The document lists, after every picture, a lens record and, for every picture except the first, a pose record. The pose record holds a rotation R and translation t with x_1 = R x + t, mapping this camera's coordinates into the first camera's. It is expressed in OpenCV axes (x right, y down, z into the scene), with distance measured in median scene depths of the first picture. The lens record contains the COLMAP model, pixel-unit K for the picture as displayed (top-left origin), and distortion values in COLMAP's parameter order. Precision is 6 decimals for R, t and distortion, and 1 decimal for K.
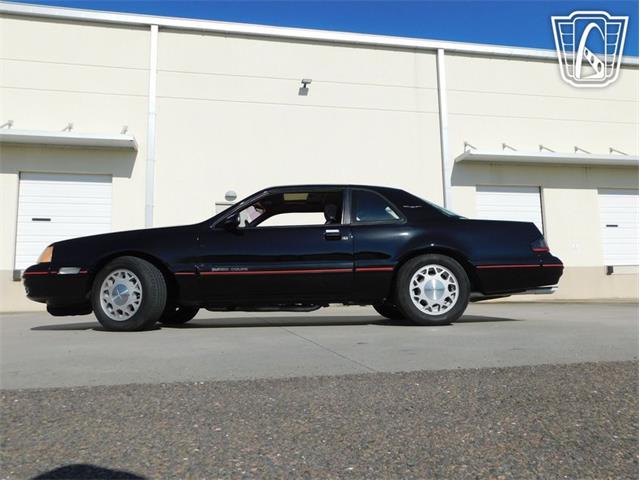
lens RADIAL K [[520.3, 0, 318.7], [0, 520.3, 231.4], [0, 0, 1]] dist [0.000021, 0.006206]
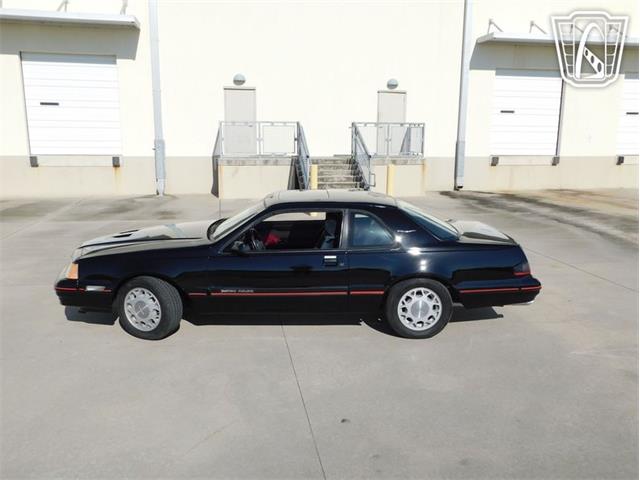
lens RADIAL K [[520.3, 0, 318.7], [0, 520.3, 231.4], [0, 0, 1]] dist [0.000021, 0.006206]
pose [[0.999377, 0.030123, -0.018384, 0.019904], [-0.022891, 0.949822, 0.311954, -0.389359], [0.026858, -0.311338, 0.949919, -0.016710]]
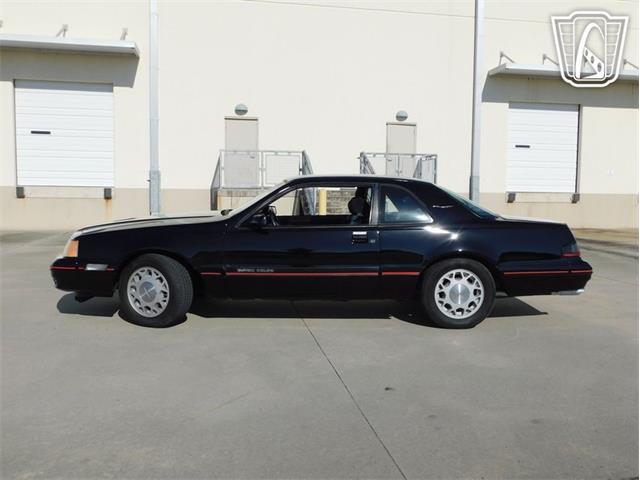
lens RADIAL K [[558.5, 0, 318.3], [0, 558.5, 229.0], [0, 0, 1]] dist [-0.007503, -0.004420]
pose [[0.999390, 0.030746, -0.016543, -0.034204], [-0.026935, 0.980434, 0.194996, -0.210642], [0.022215, -0.194431, 0.980665, -0.030945]]
